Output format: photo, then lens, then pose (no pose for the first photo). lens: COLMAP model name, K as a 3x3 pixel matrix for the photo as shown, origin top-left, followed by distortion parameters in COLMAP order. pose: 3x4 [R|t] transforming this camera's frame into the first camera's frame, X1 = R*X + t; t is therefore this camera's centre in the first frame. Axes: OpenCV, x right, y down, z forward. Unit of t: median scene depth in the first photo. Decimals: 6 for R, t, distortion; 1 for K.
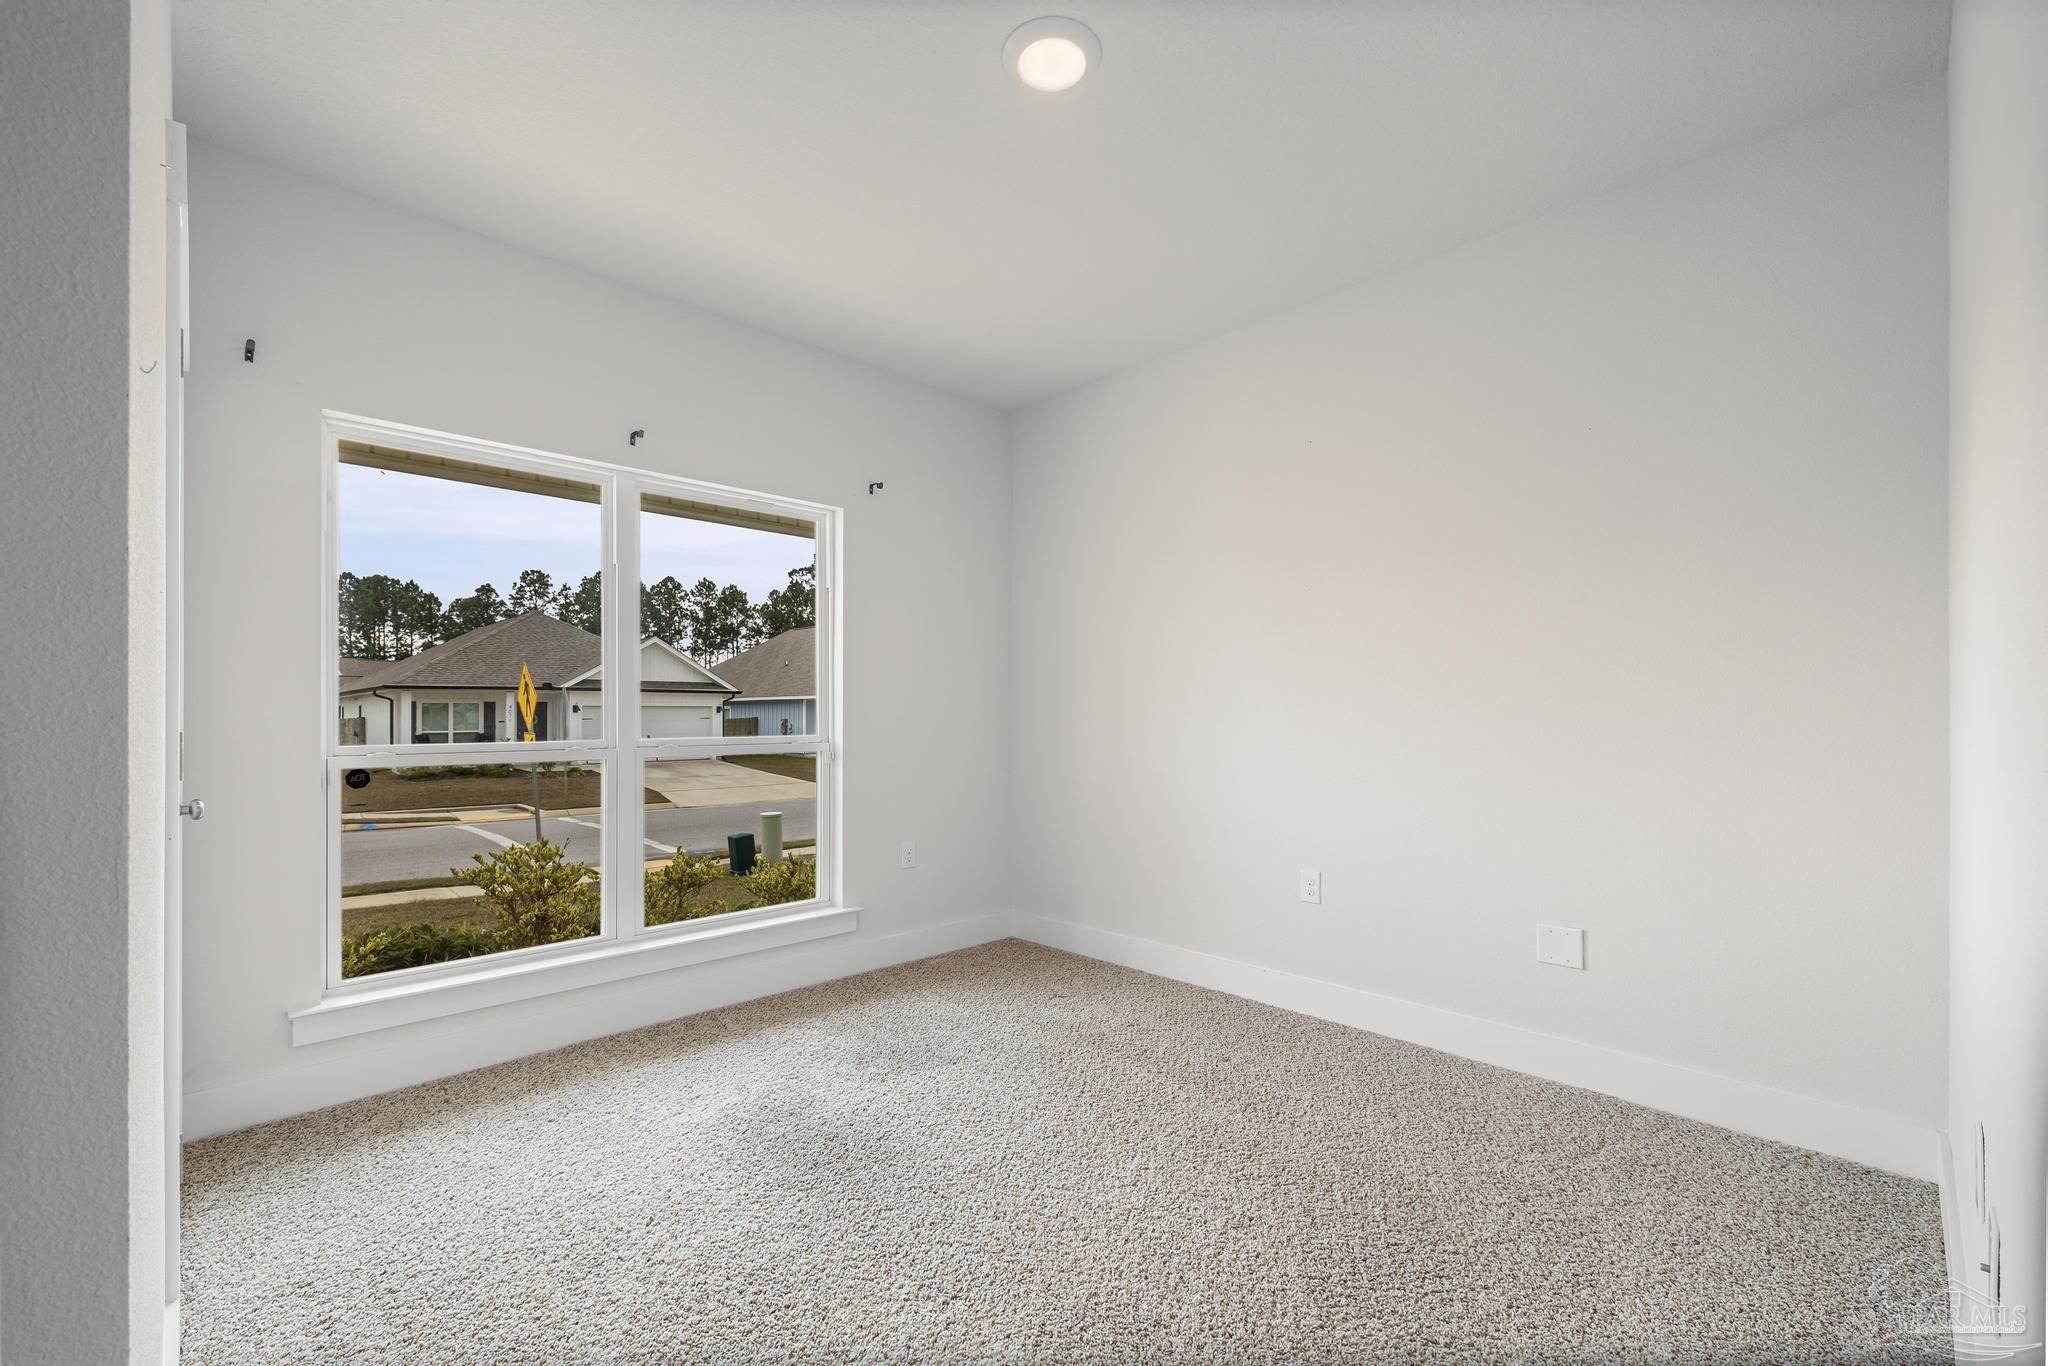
lens RADIAL K [[873.6, 0, 1028.7], [0, 873.6, 702.6], [0, 0, 1]] dist [-0.000274, 0.001323]
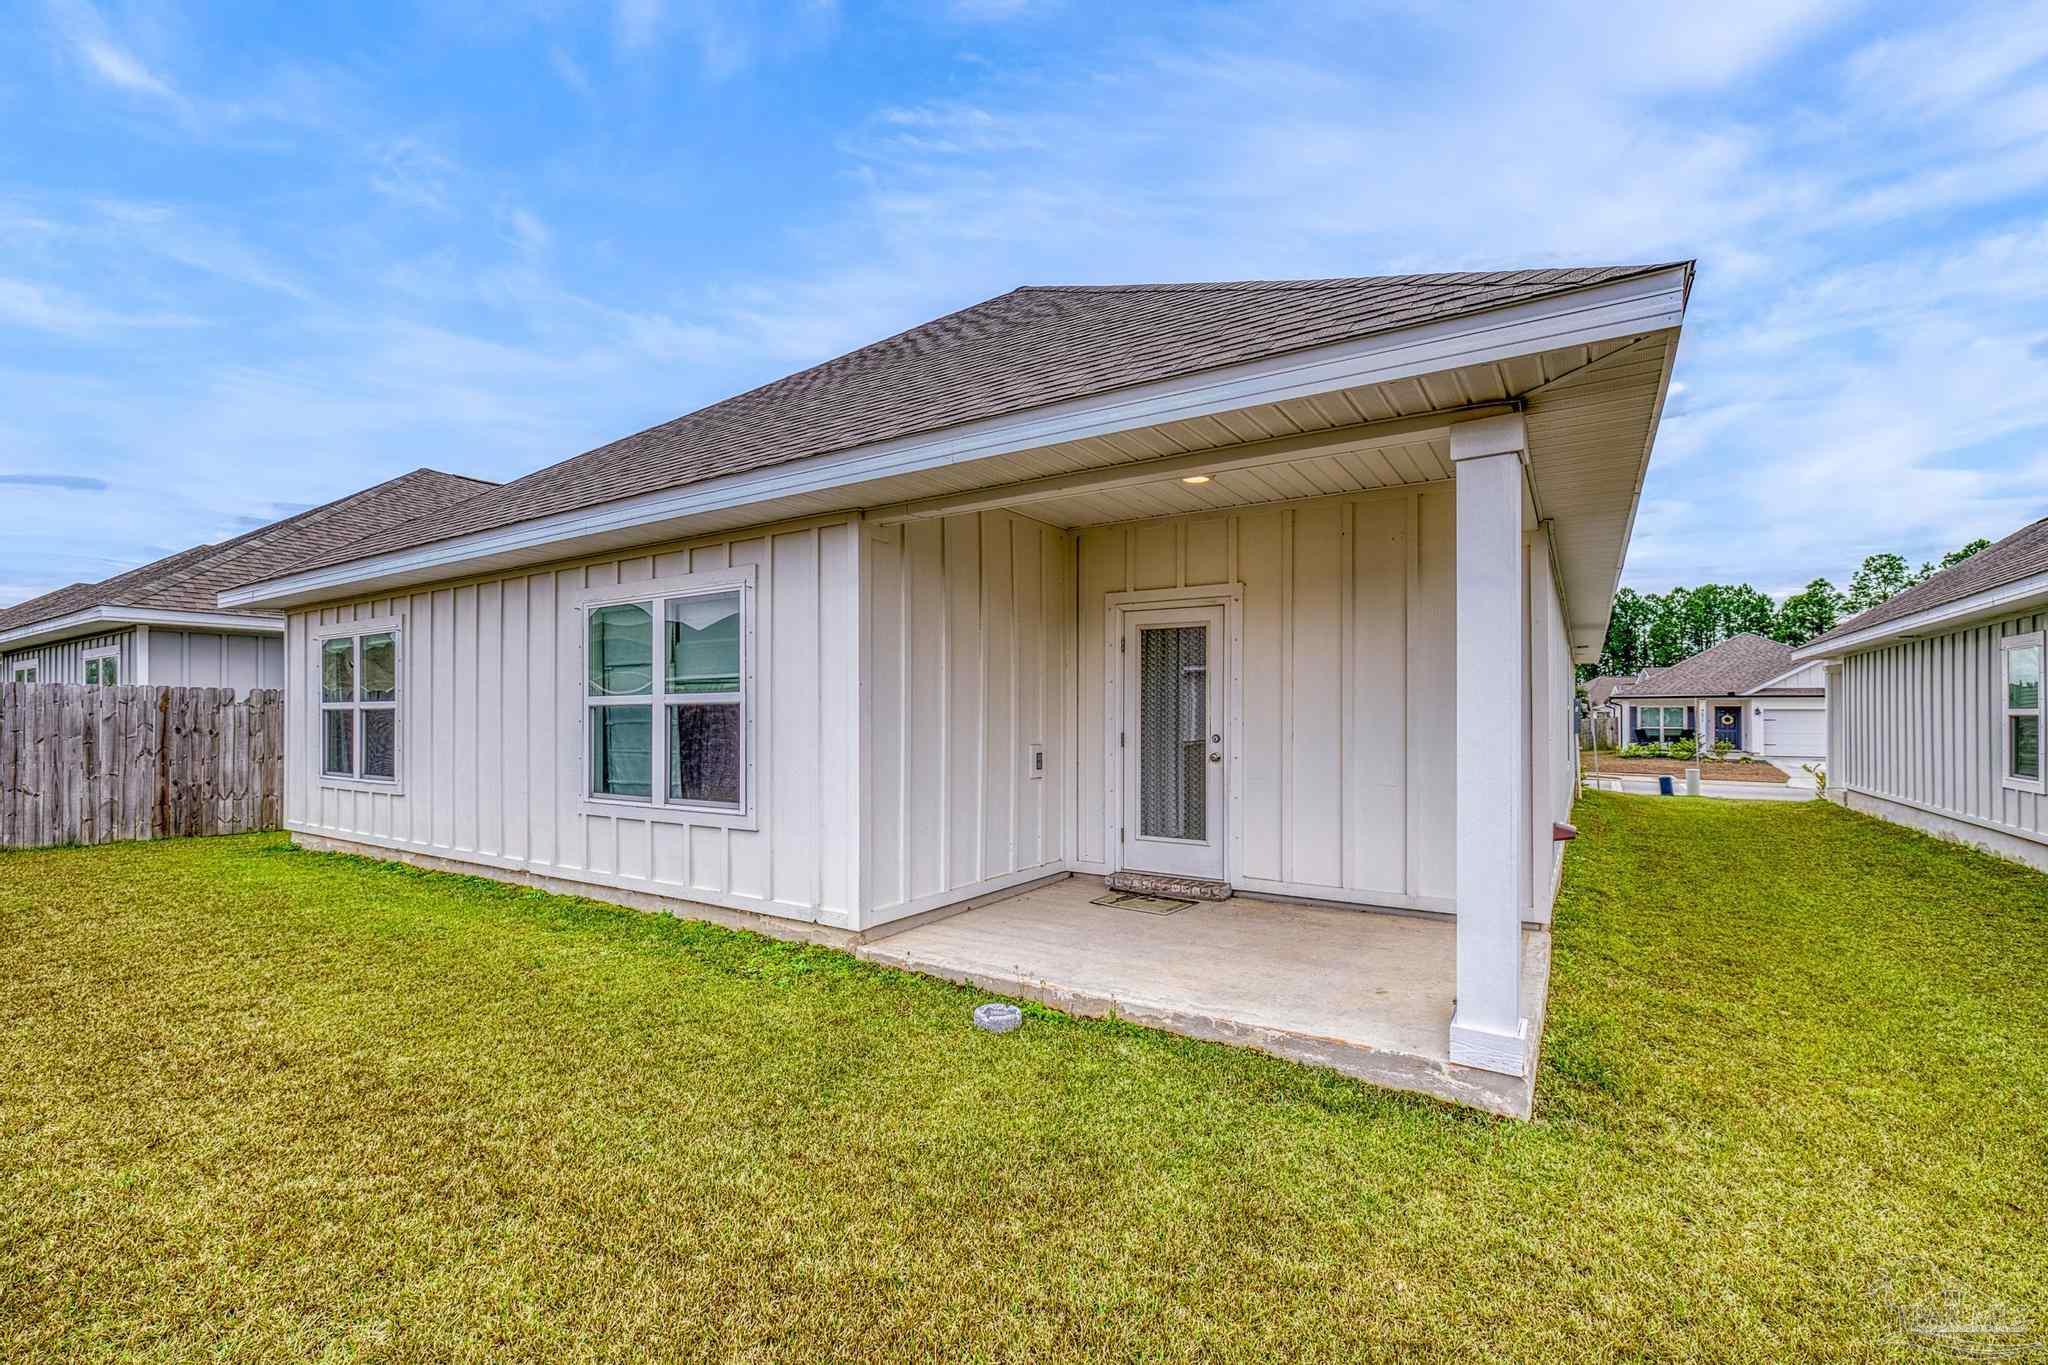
lens RADIAL K [[873.6, 0, 1030.2], [0, 873.6, 697.8], [0, 0, 1]] dist [-0.000274, 0.001323]
pose [[0.234817, -0.015809, -0.971911, 0.411849], [0.011597, 0.999842, -0.013462, -0.007660], [0.971971, -0.008110, 0.234963, -0.269189]]
